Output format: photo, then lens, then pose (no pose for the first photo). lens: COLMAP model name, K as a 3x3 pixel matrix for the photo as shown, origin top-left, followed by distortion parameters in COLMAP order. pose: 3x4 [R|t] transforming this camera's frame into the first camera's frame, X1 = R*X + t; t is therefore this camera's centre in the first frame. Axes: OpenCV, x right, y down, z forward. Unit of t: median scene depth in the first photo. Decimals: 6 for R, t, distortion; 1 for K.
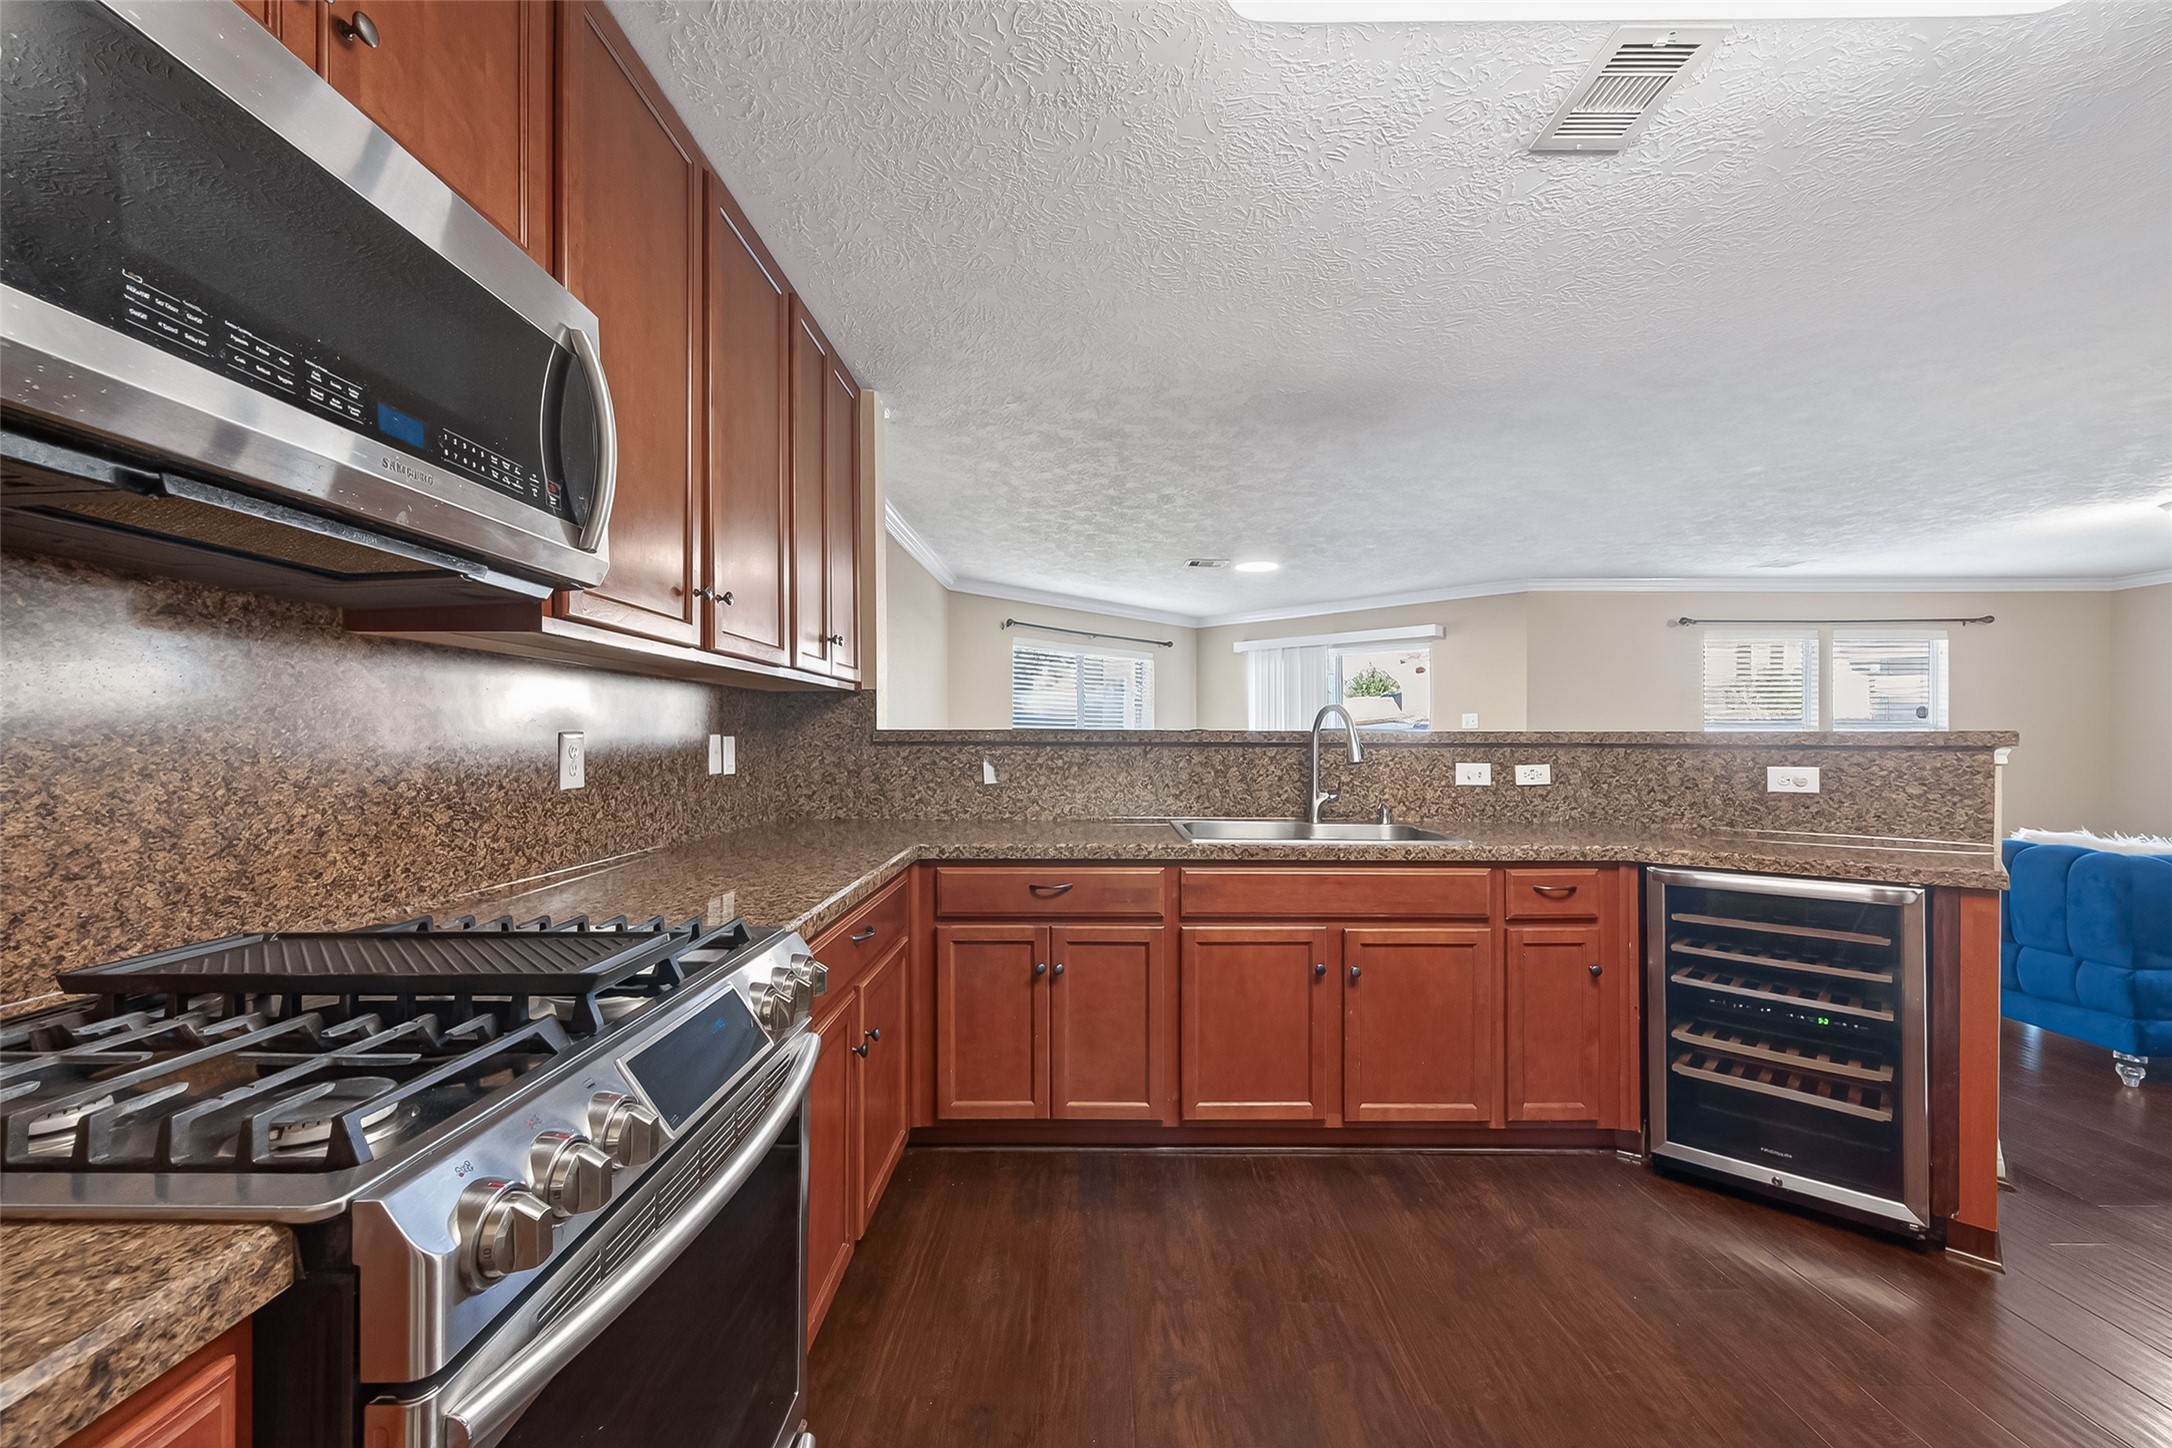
lens RADIAL K [[847.3, 0, 1095.7], [0, 847.3, 741.3], [0, 0, 1]] dist [0.006740, -0.001886]
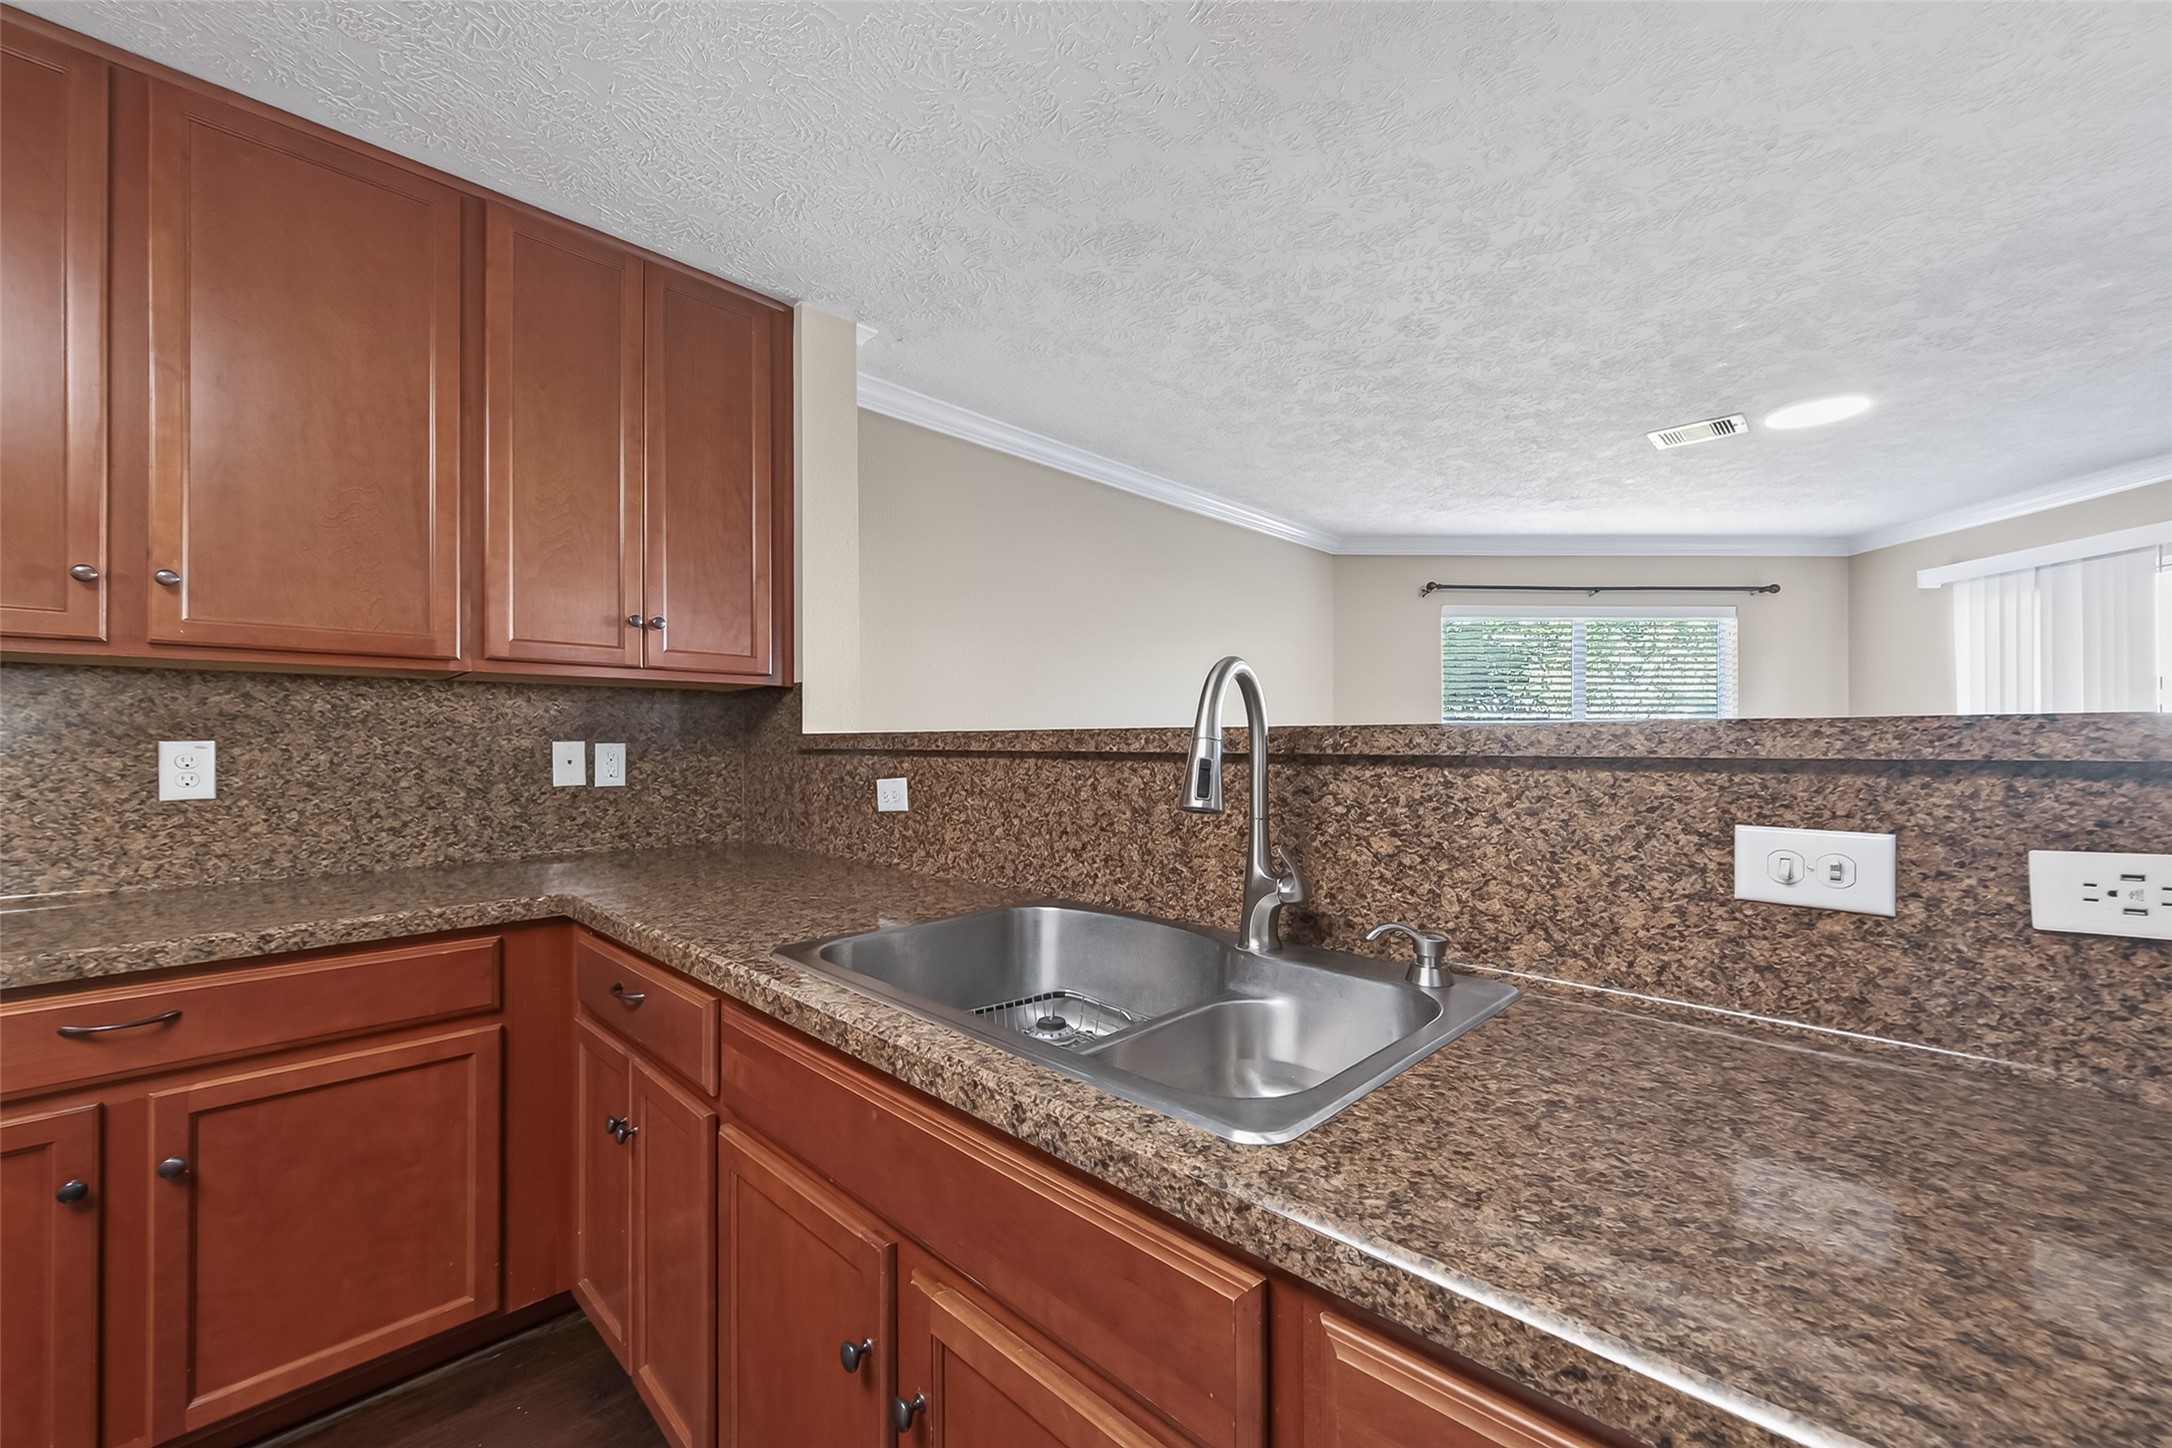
lens RADIAL K [[847.3, 0, 1098.5], [0, 847.3, 741.1], [0, 0, 1]] dist [0.006740, -0.001886]
pose [[0.713781, -0.004665, -0.700353, 0.665972], [0.000361, 0.999980, -0.006293, -0.002993], [0.700368, 0.004238, 0.713769, 0.877015]]
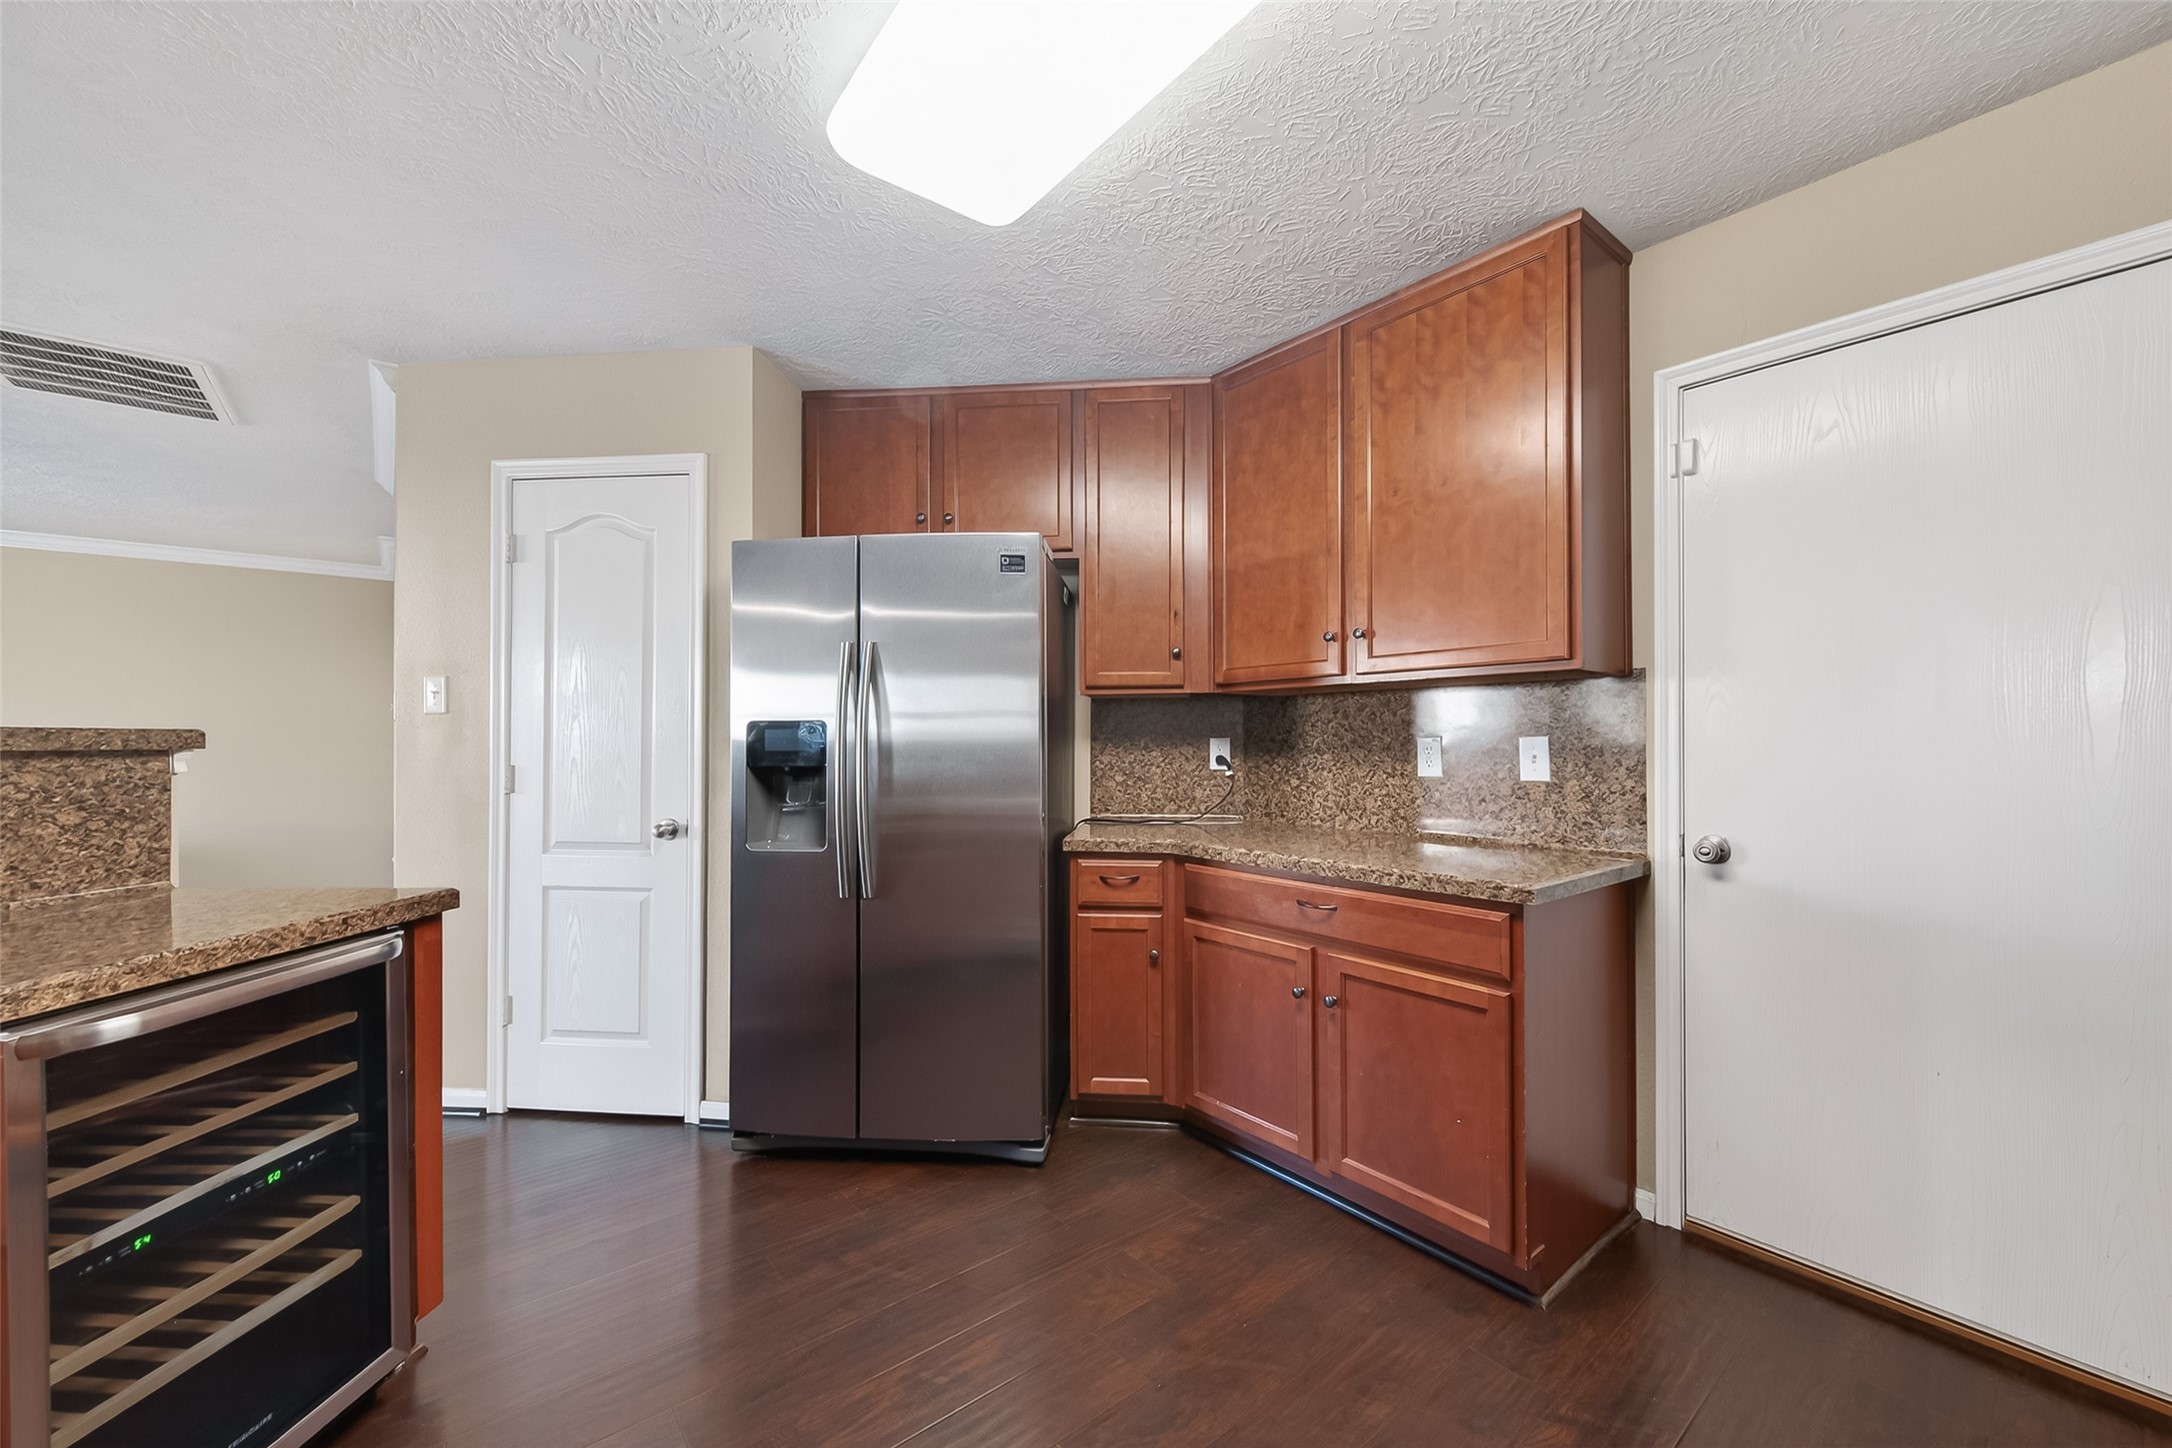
lens RADIAL K [[847.3, 0, 1089.9], [0, 847.3, 732.9], [0, 0, 1]] dist [0.006740, -0.001886]
pose [[-0.625210, 0.005303, 0.780438, -0.047205], [0.002123, 0.999985, -0.005094, -0.003878], [-0.780453, -0.001528, -0.625212, 0.900723]]
